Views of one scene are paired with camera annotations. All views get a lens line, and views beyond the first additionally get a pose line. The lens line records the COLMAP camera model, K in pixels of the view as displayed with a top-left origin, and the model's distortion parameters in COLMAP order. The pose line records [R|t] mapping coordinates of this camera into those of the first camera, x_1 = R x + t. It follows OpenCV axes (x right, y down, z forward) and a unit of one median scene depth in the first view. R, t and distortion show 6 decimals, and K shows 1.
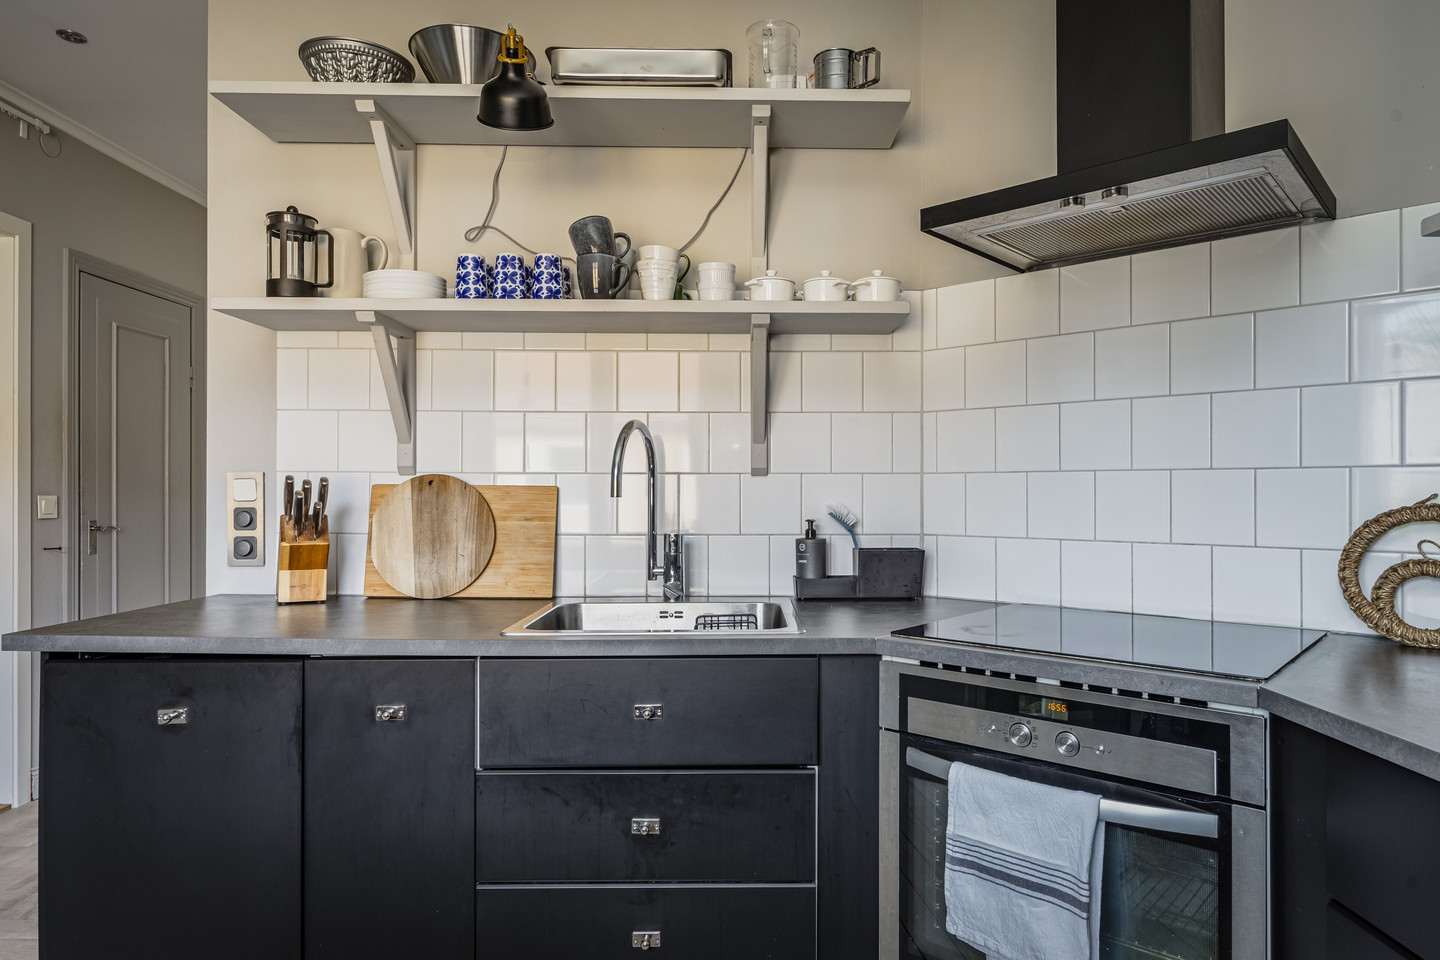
lens RADIAL K [[886.3, 0, 725.5], [0, 886.3, 476.6], [0, 0, 1]] dist [0.002422, -0.000971]
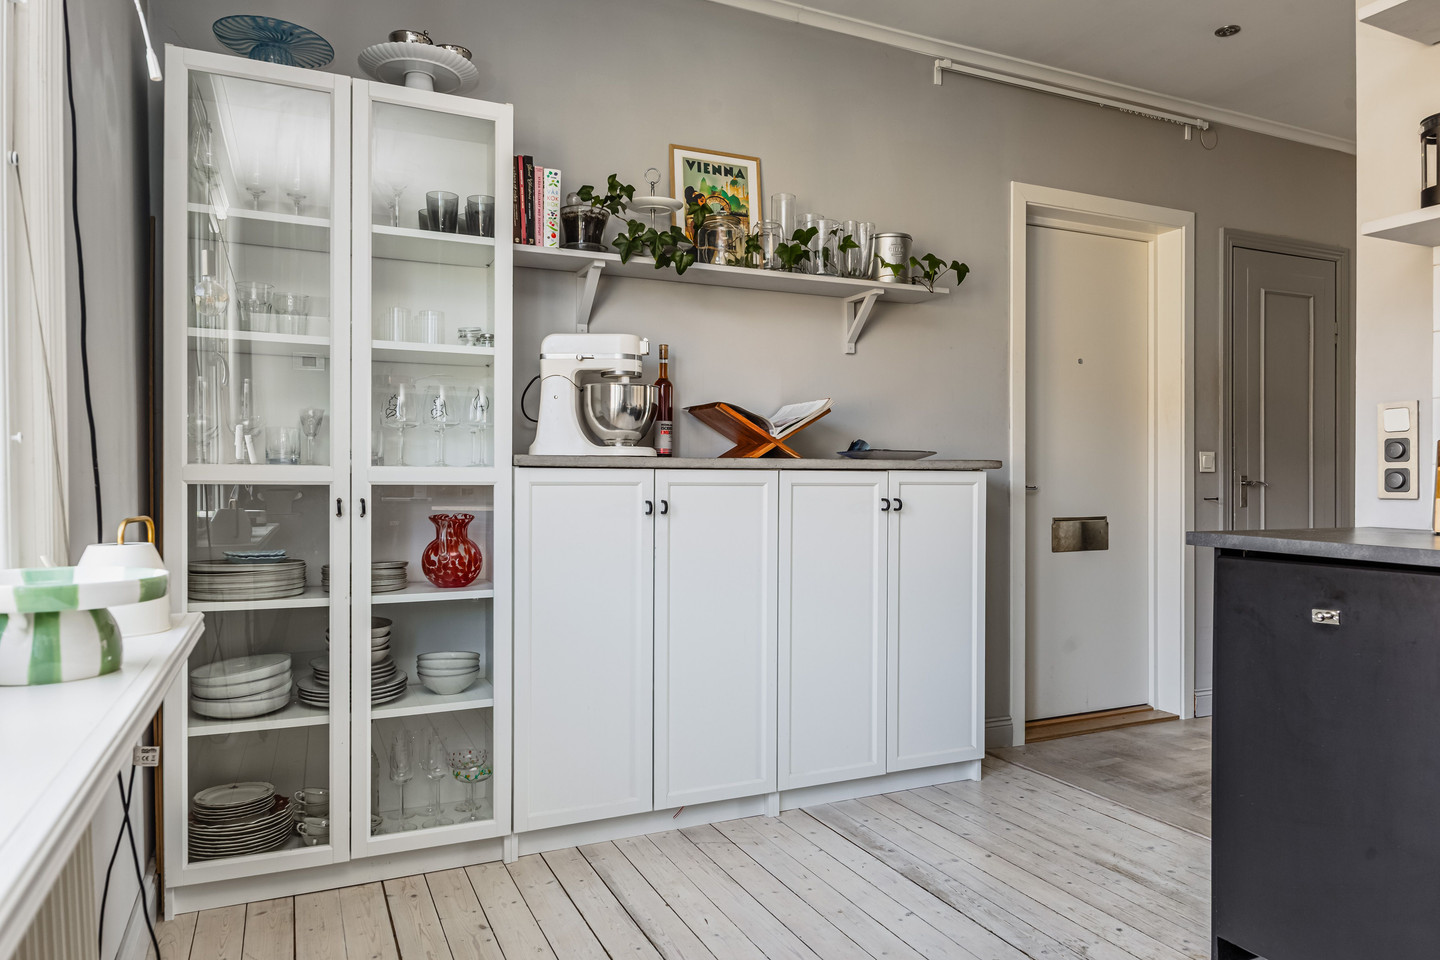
lens RADIAL K [[938.0, 0, 723.1], [0, 938.0, 484.5], [0, 0, 1]] dist [-0.008985, -0.007602]
pose [[0.437385, 0.006587, -0.899250, 0.049960], [0.004420, 0.999945, 0.009475, 0.072118], [0.899263, -0.008119, 0.437332, -0.104228]]
